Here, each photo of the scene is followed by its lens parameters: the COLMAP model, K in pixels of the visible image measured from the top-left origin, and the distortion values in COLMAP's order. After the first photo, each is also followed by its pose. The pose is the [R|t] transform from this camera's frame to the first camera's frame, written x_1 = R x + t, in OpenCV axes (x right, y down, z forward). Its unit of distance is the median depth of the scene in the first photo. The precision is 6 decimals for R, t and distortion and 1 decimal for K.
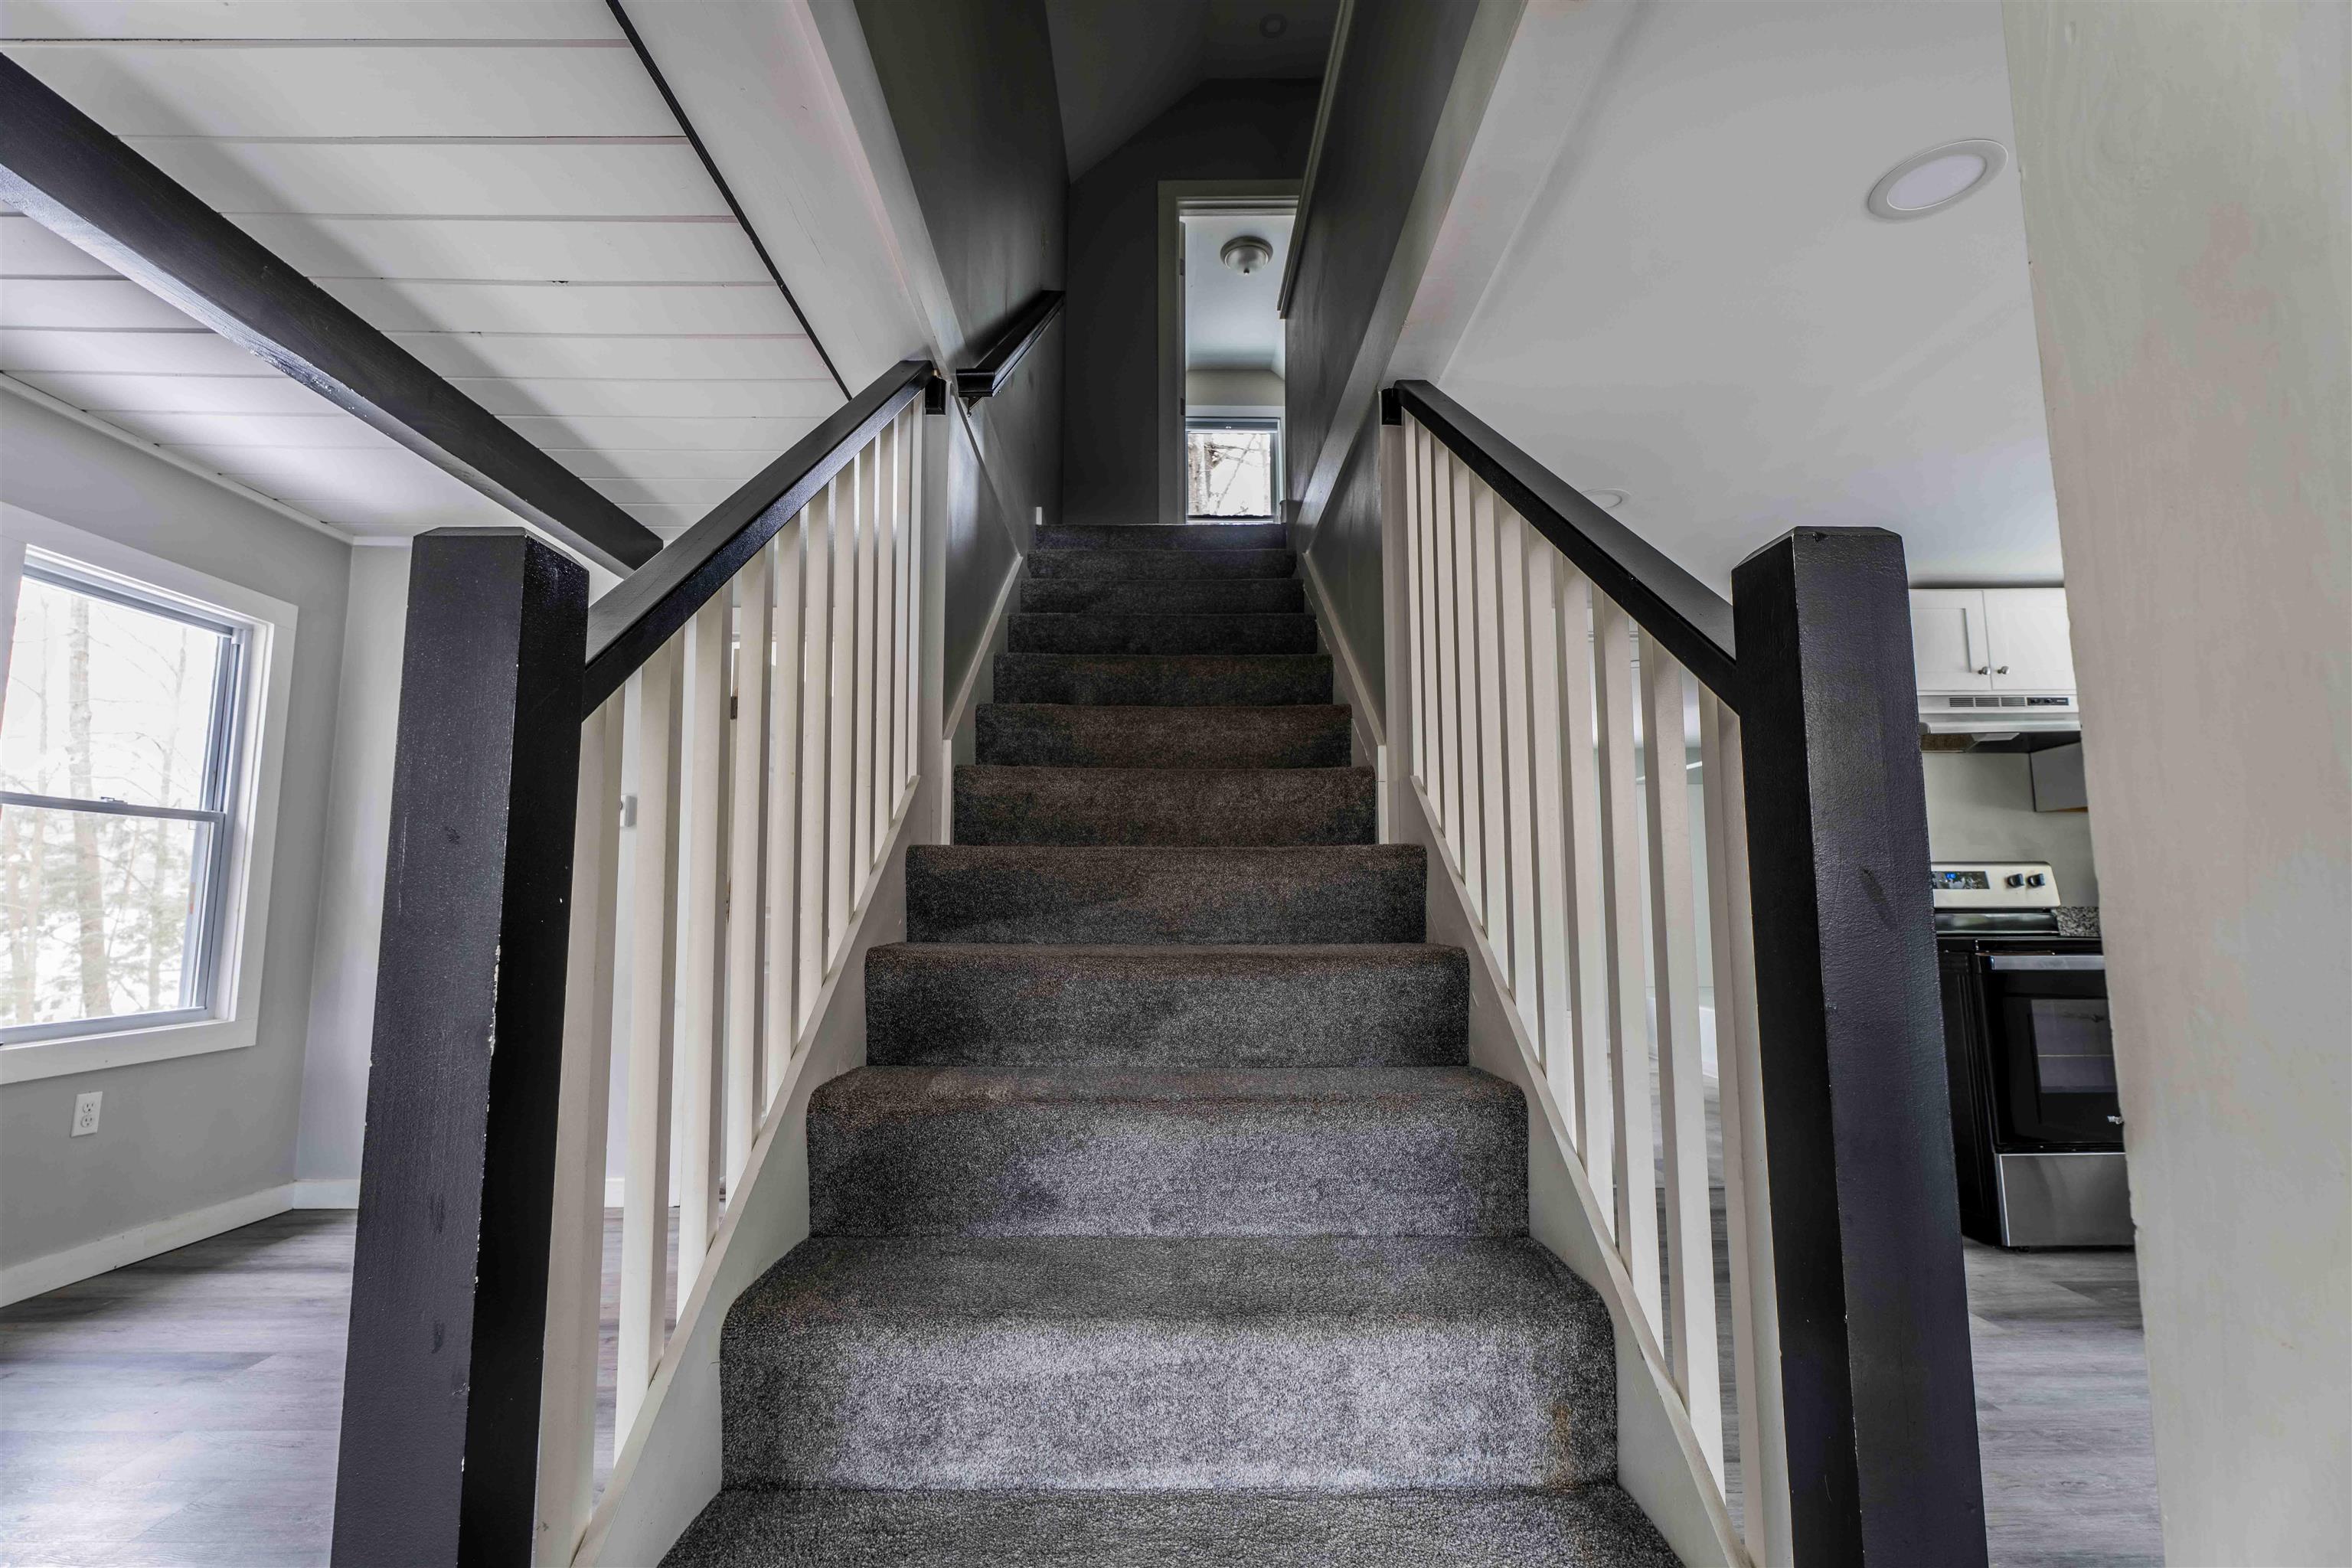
lens RADIAL K [[1025.5, 0, 1176.0], [0, 1025.5, 784.0], [0, 0, 1]] dist [-0.001003, -0.000187]
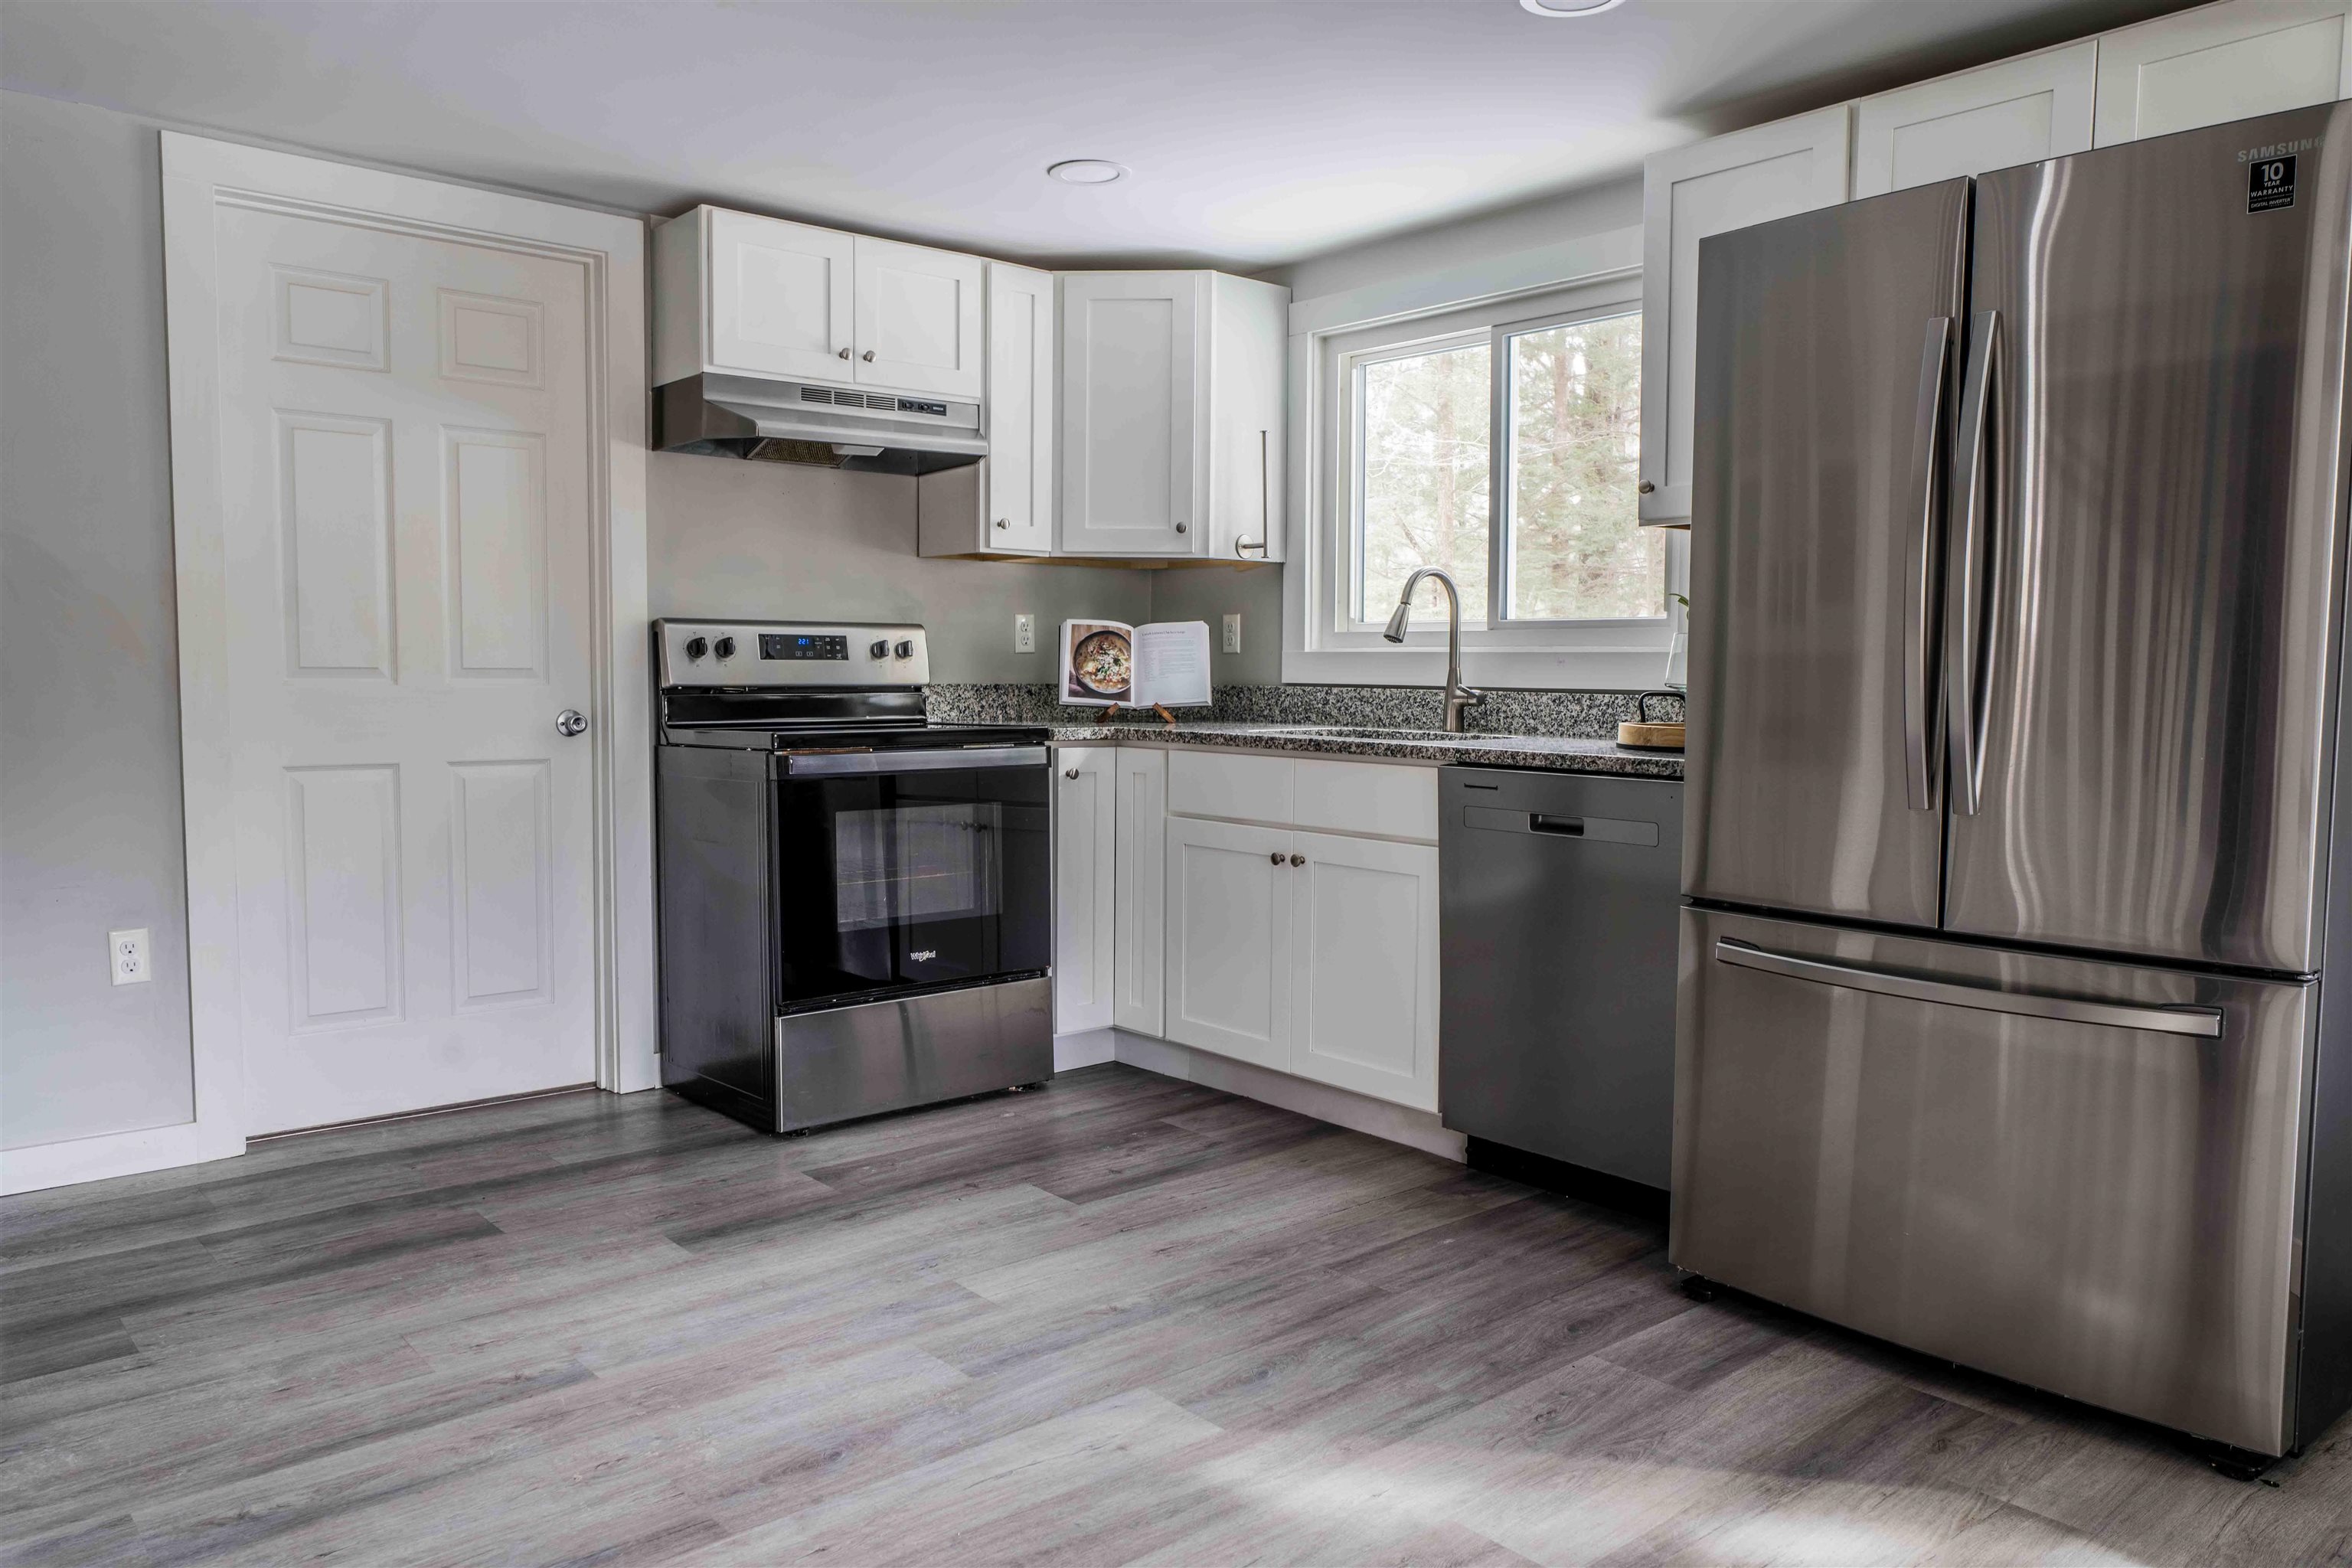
lens RADIAL K [[1623.8, 0, 1176.0], [0, 1623.8, 784.0], [0, 0, 1]] dist [-0.003537, -0.000579]
pose [[0.768140, -0.043101, 0.638829, 0.234416], [-0.080603, 0.983285, 0.163260, -0.019671], [-0.635188, -0.176899, 0.751827, -0.038843]]
